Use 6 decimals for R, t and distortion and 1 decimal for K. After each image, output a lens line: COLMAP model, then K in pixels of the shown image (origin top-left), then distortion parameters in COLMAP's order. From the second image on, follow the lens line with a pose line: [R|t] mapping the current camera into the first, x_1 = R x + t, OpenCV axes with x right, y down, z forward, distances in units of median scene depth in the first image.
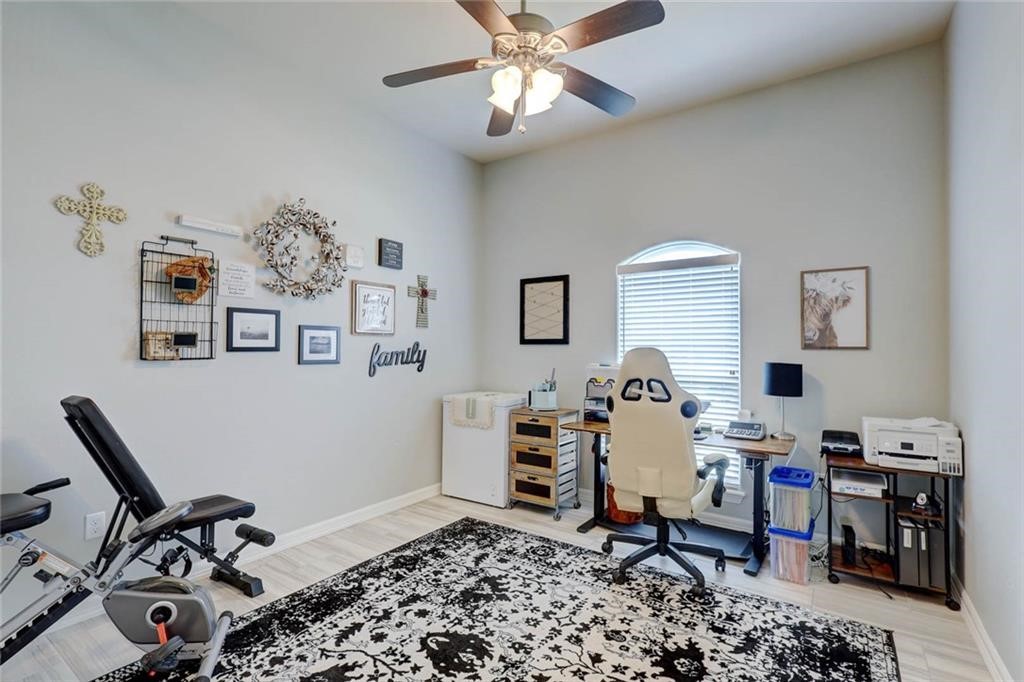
lens RADIAL K [[480.4, 0, 514.9], [0, 480.4, 337.8], [0, 0, 1]] dist [0.019691, 0.000016]
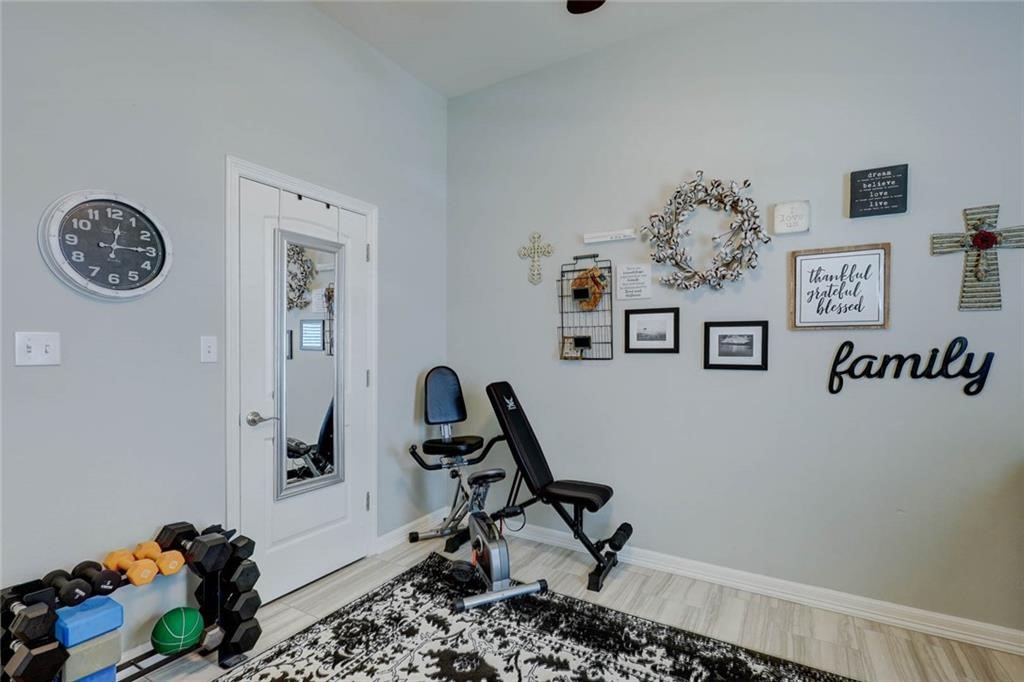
lens RADIAL K [[492.0, 0, 509.9], [0, 492.0, 355.0], [0, 0, 1]] dist [0.015787, 0.000267]
pose [[0.067835, 0.005315, -0.997682, 0.426523], [0.019079, 0.999796, 0.006623, 0.020584], [0.997514, -0.019484, 0.067720, 0.656190]]
